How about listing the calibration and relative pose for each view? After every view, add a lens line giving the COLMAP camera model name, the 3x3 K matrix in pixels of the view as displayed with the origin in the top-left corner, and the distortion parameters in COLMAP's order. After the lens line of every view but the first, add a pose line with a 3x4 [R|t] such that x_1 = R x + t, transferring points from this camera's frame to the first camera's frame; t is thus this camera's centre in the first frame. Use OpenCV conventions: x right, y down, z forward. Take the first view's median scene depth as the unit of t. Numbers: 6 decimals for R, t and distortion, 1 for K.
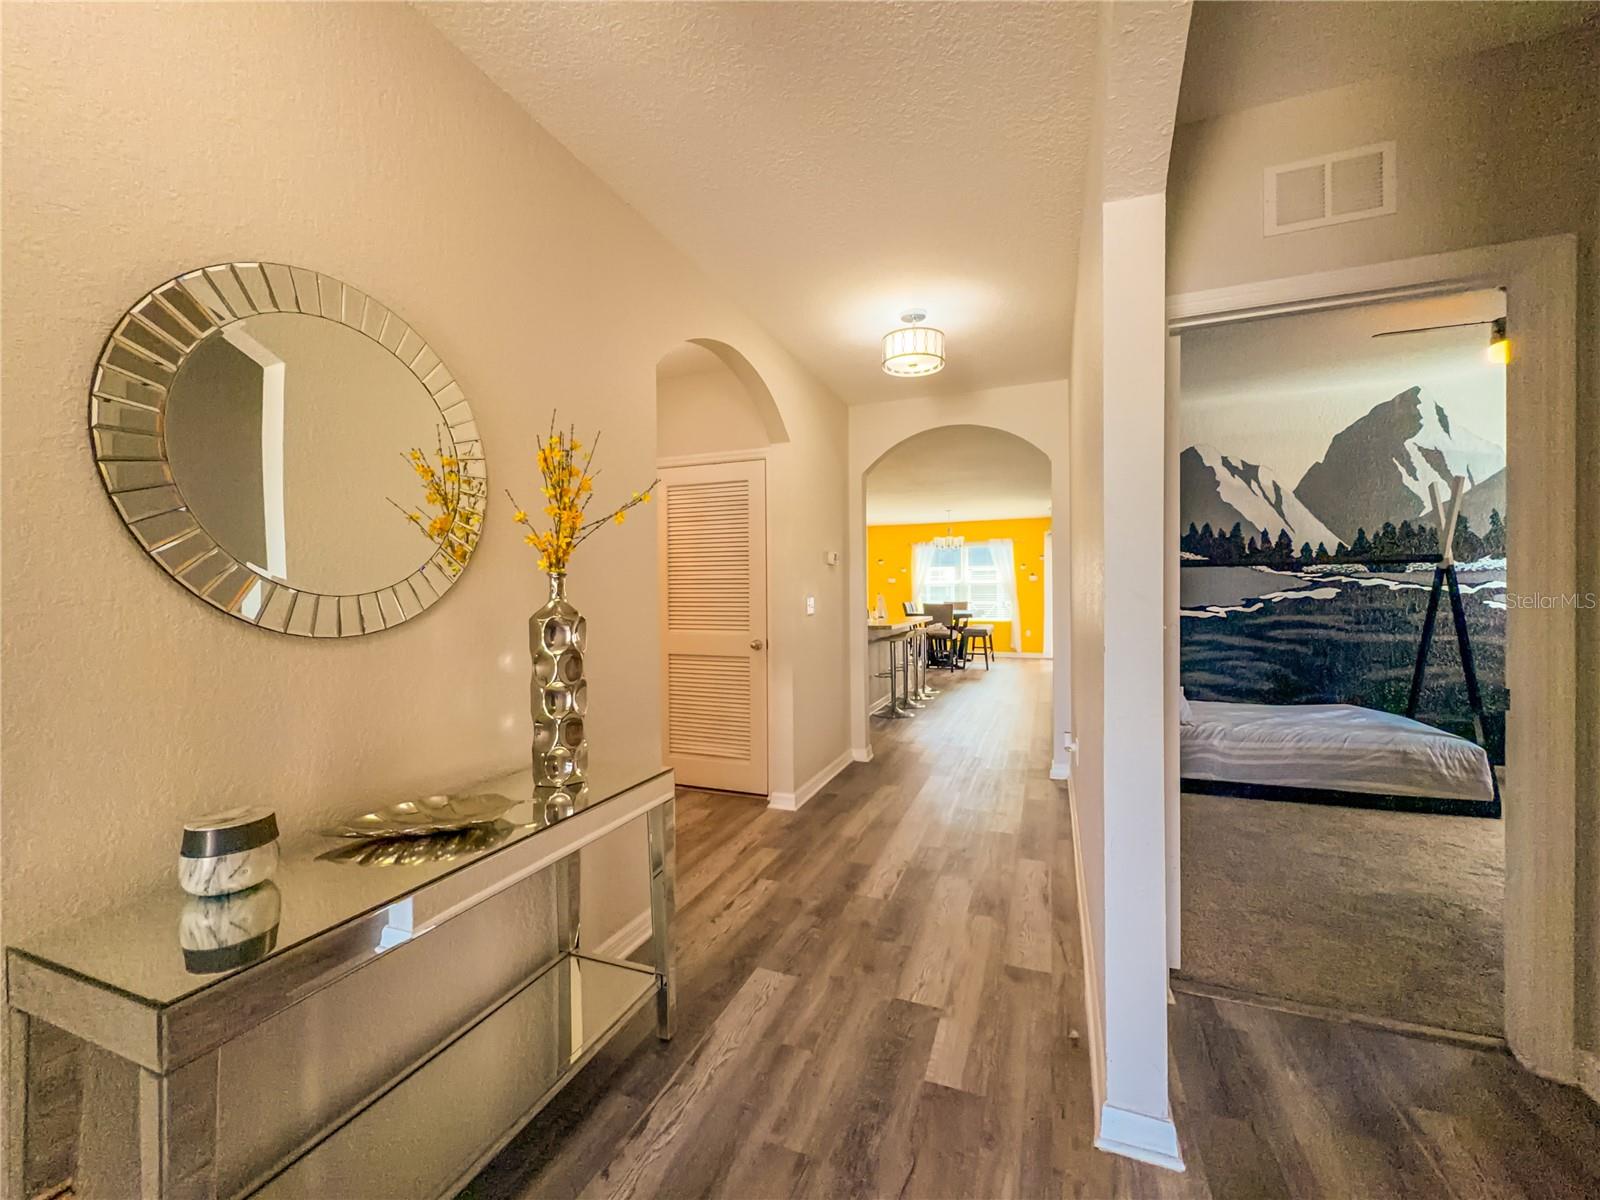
lens RADIAL K [[636.4, 0, 800.3], [0, 636.4, 602.0], [0, 0, 1]] dist [-0.001097, -0.000235]
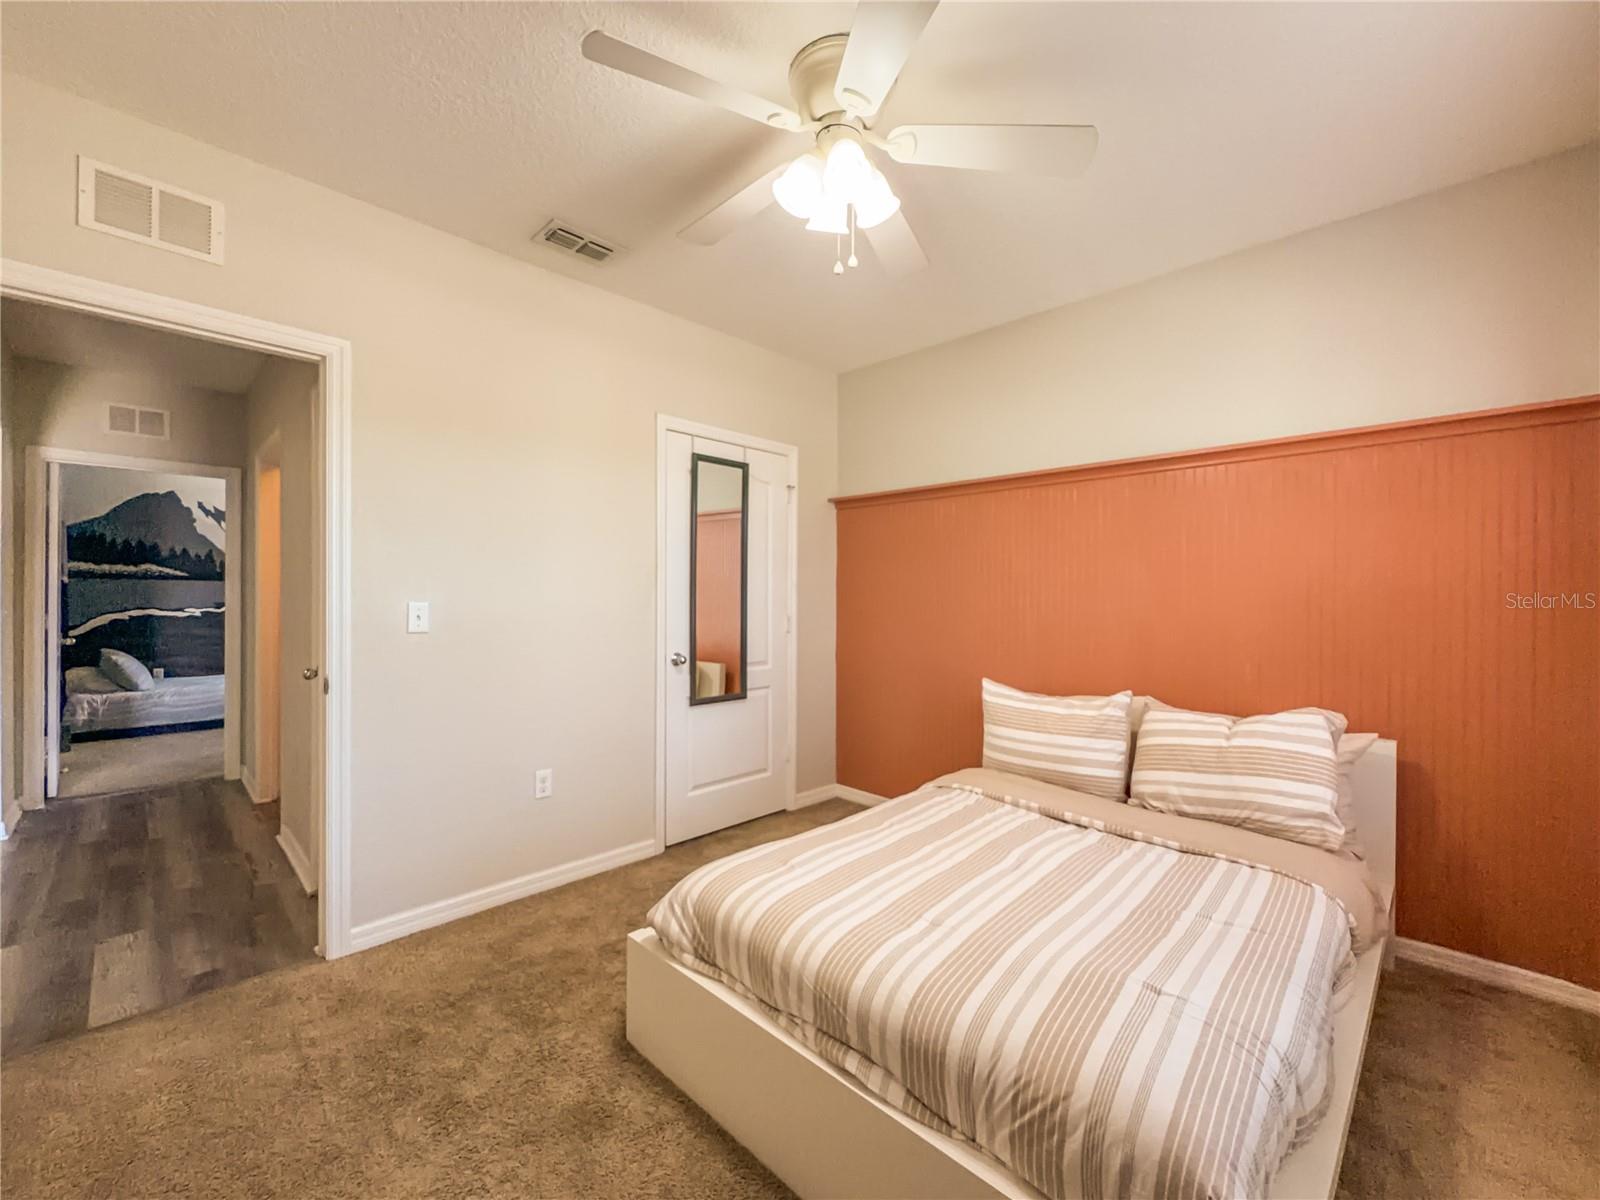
lens RADIAL K [[643.8, 0, 806.2], [0, 643.8, 598.8], [0, 0, 1]] dist [0.000303, 0.000148]
pose [[0.373212, 0.009144, 0.927701, -0.165308], [0.005280, 0.999914, -0.011980, 0.011250], [-0.927731, 0.009370, 0.373132, -0.836845]]
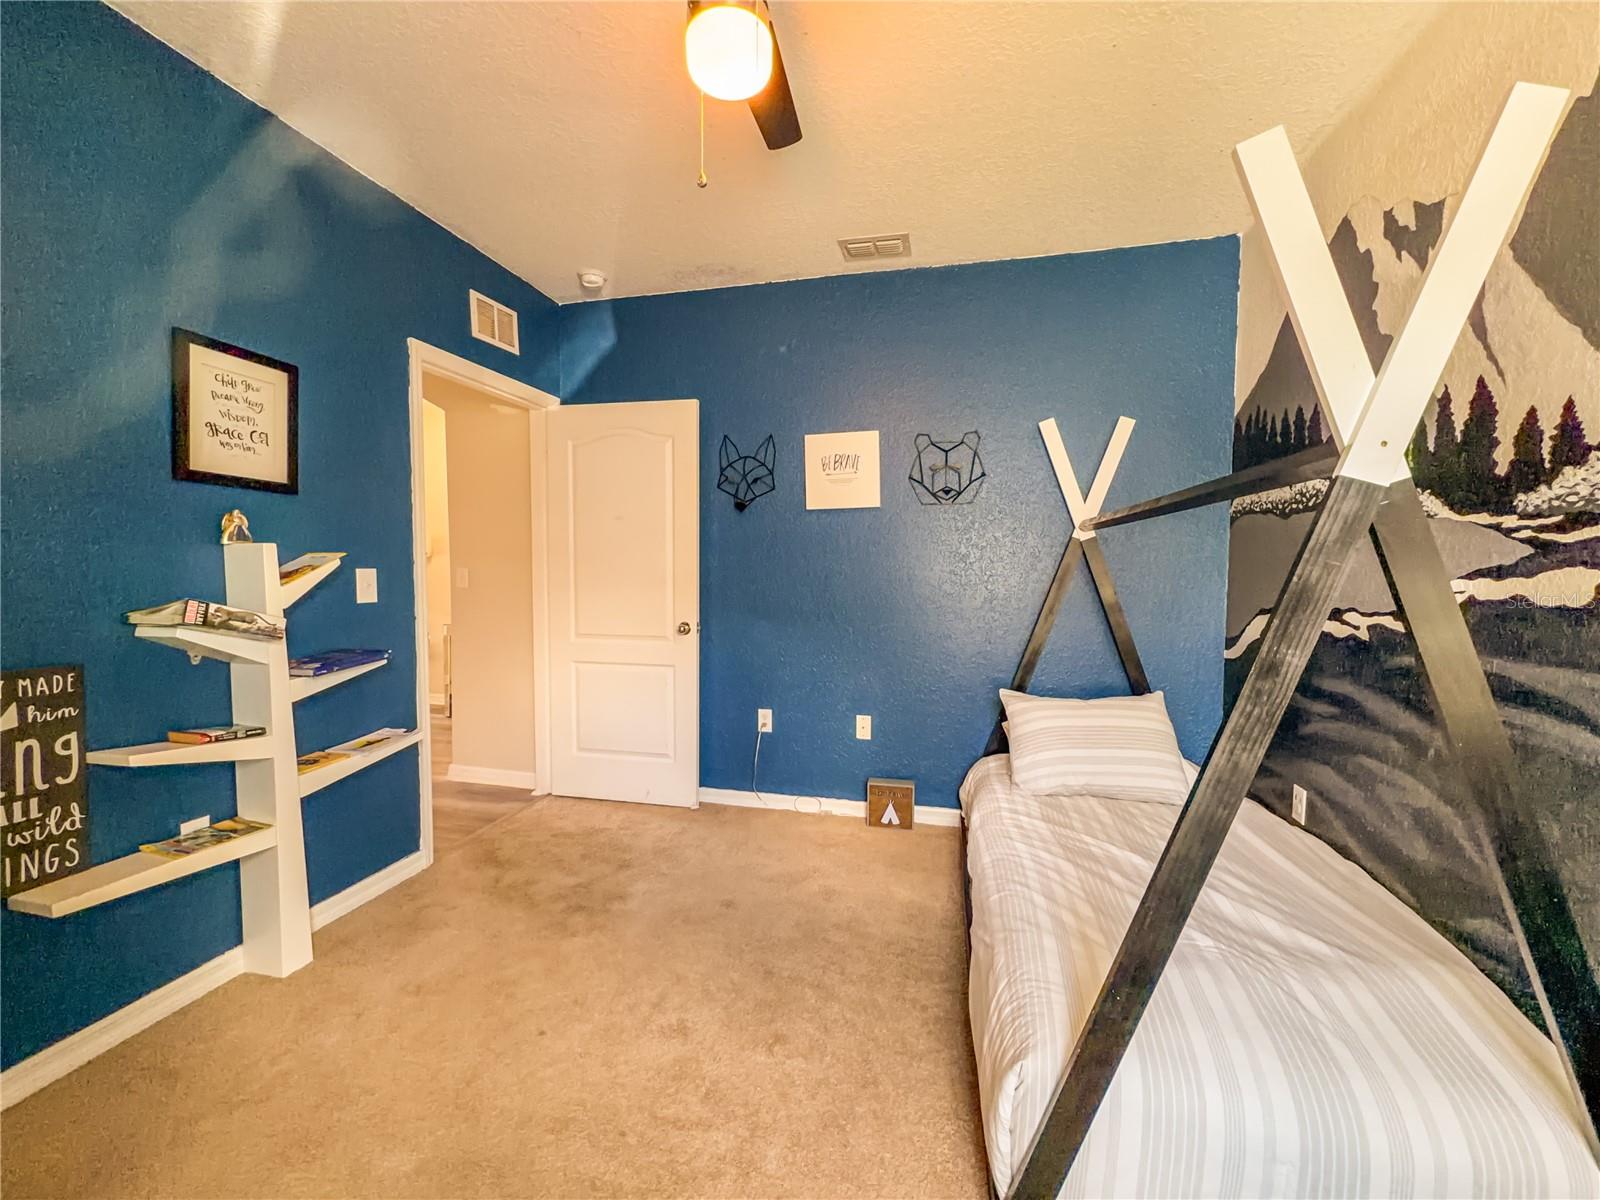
lens RADIAL K [[638.0, 0, 800.0], [0, 638.0, 600.0], [0, 0, 1]] dist [-0.000759, 0.000322]
pose [[0.140597, 0.062847, -0.988070, 1.076755], [-0.016143, 0.997996, 0.061181, -0.020227], [0.989935, 0.007348, 0.141330, 0.655606]]
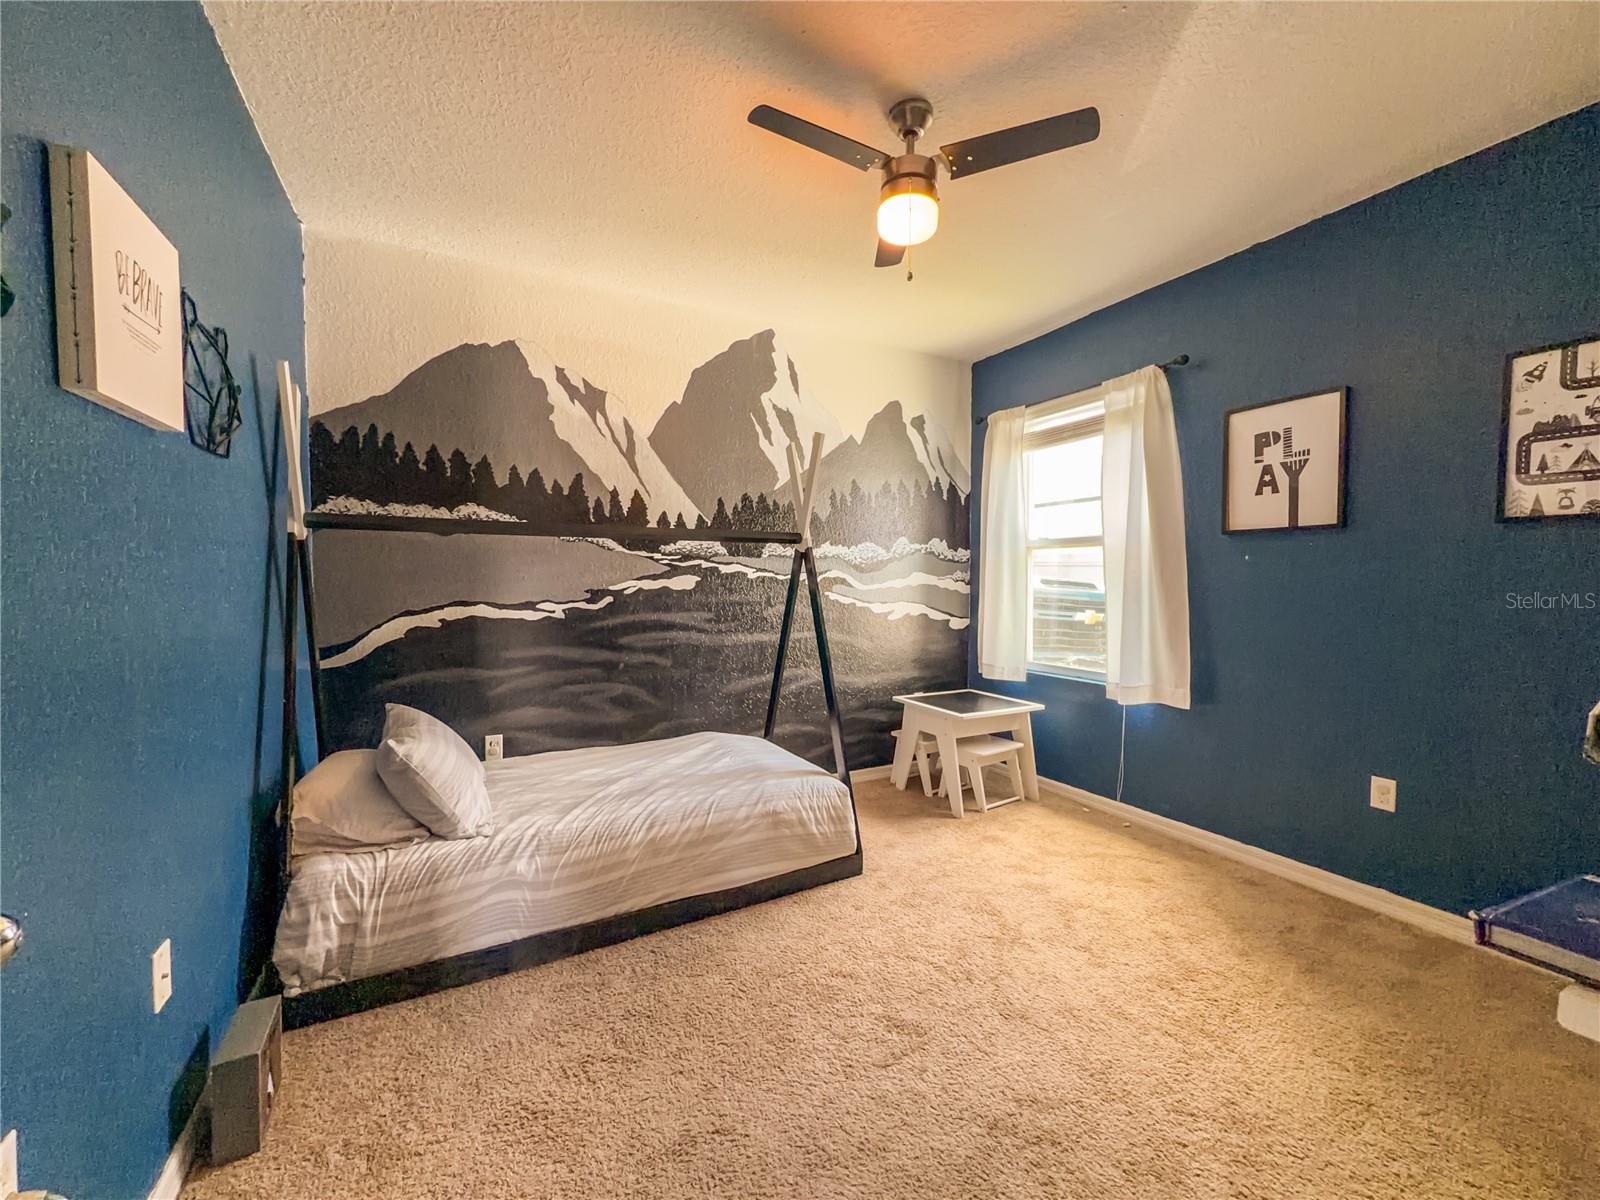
lens RADIAL K [[638.0, 0, 800.0], [0, 638.0, 600.0], [0, 0, 1]] dist [-0.000759, 0.000322]
pose [[0.648008, -0.016112, 0.761463, 0.357409], [0.001595, 0.999803, 0.019797, -0.007884], [-0.761632, -0.011614, 0.647906, 0.429087]]
